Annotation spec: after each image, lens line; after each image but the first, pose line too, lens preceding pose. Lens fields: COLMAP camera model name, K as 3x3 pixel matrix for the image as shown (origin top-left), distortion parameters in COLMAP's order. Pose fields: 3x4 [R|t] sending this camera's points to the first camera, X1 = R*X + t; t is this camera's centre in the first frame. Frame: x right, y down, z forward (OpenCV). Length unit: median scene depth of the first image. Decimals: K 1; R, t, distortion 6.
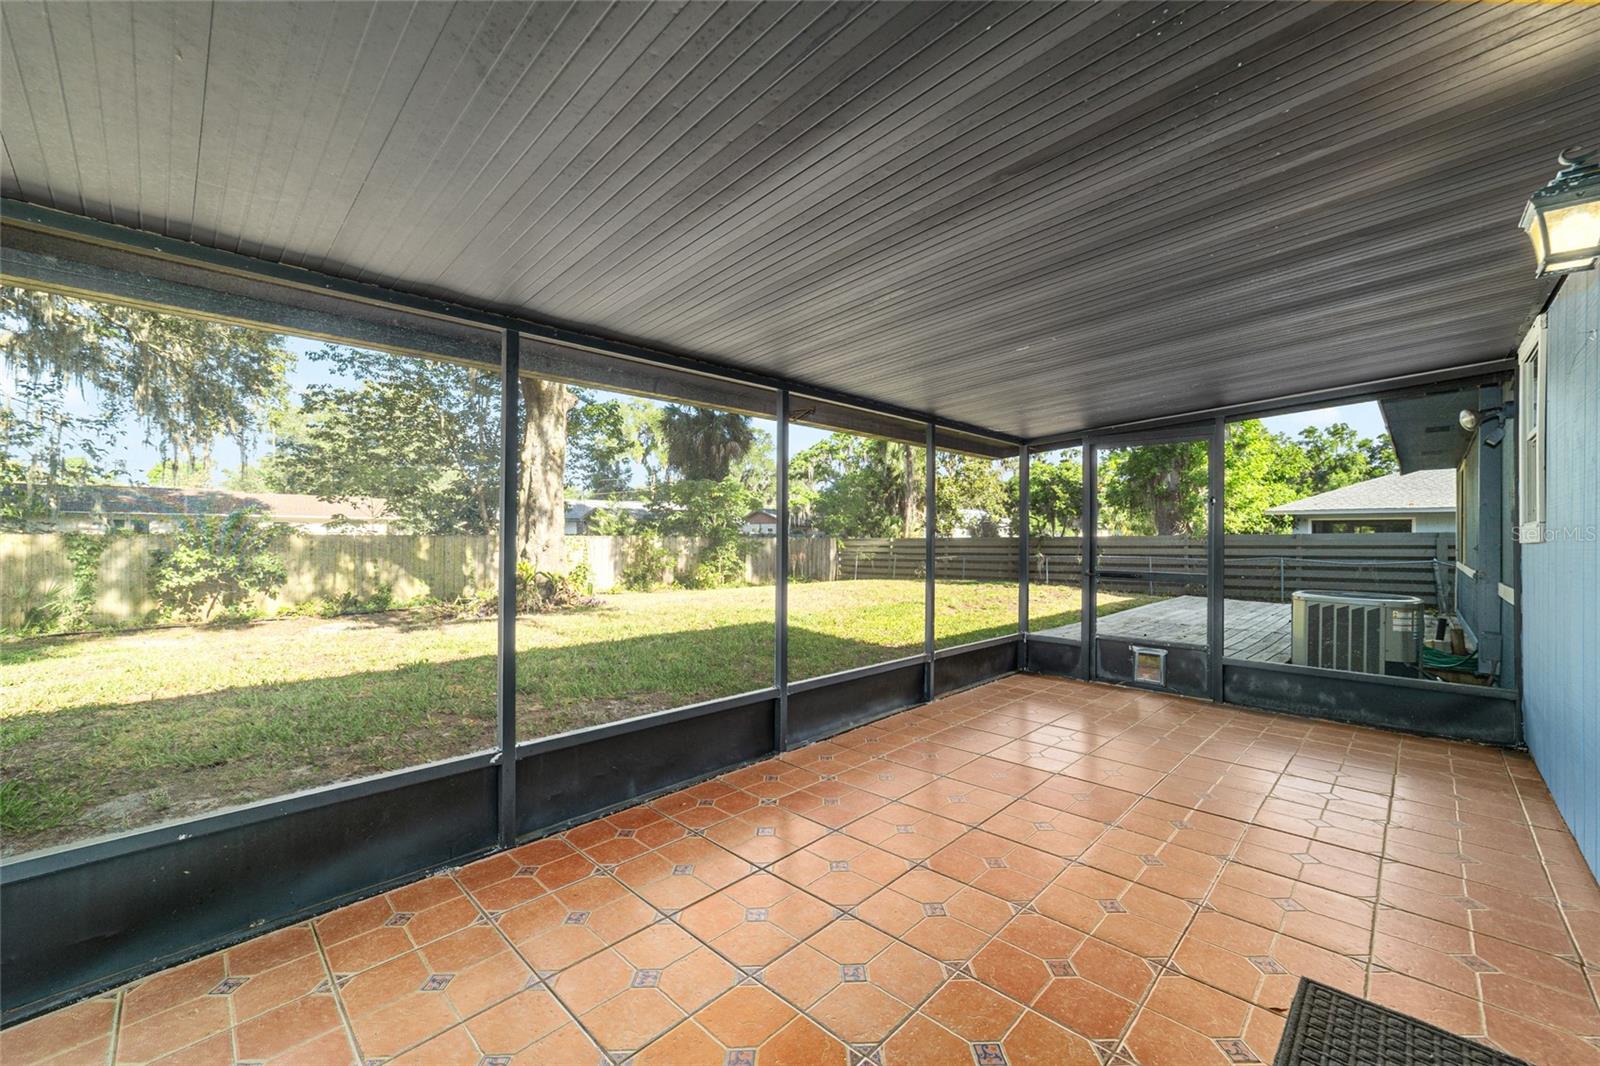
lens RADIAL K [[629.4, 0, 811.0], [0, 629.4, 530.4], [0, 0, 1]] dist [-0.006339, 0.002074]
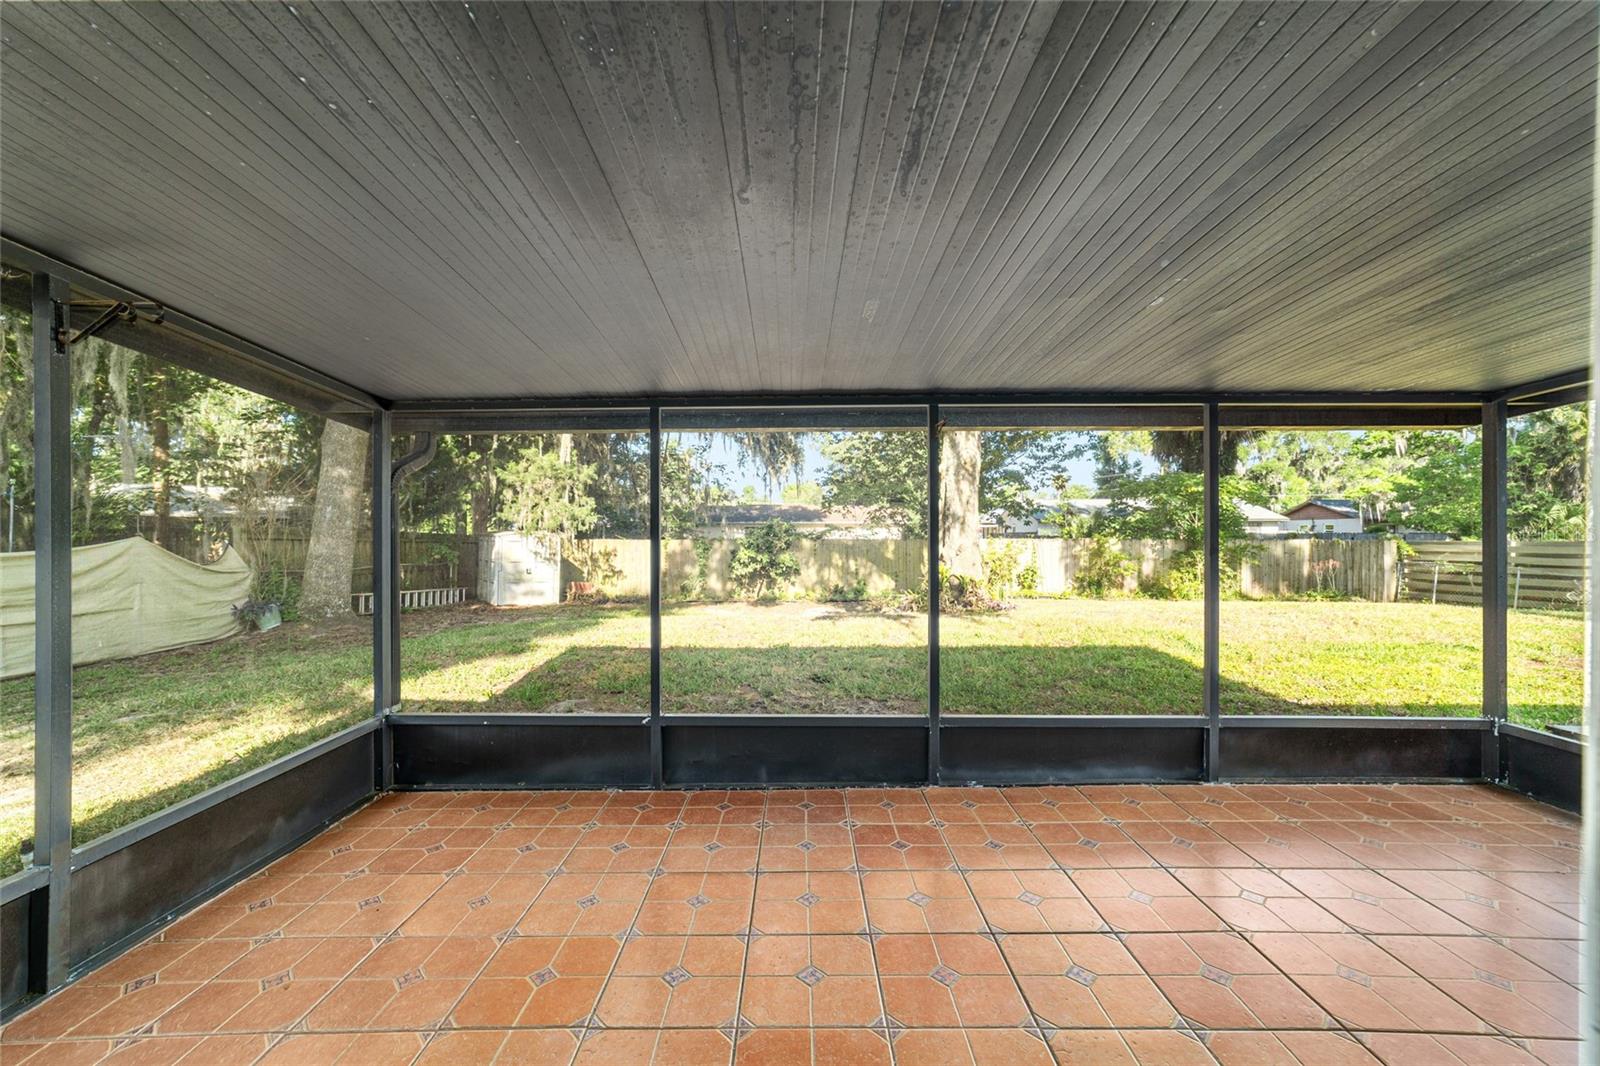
lens RADIAL K [[629.4, 0, 804.6], [0, 629.4, 536.3], [0, 0, 1]] dist [-0.006339, 0.002074]
pose [[0.696511, -0.000767, -0.717546, 0.163051], [0.010156, 0.999910, 0.008790, -0.011072], [0.717474, -0.013410, 0.696456, 0.066099]]
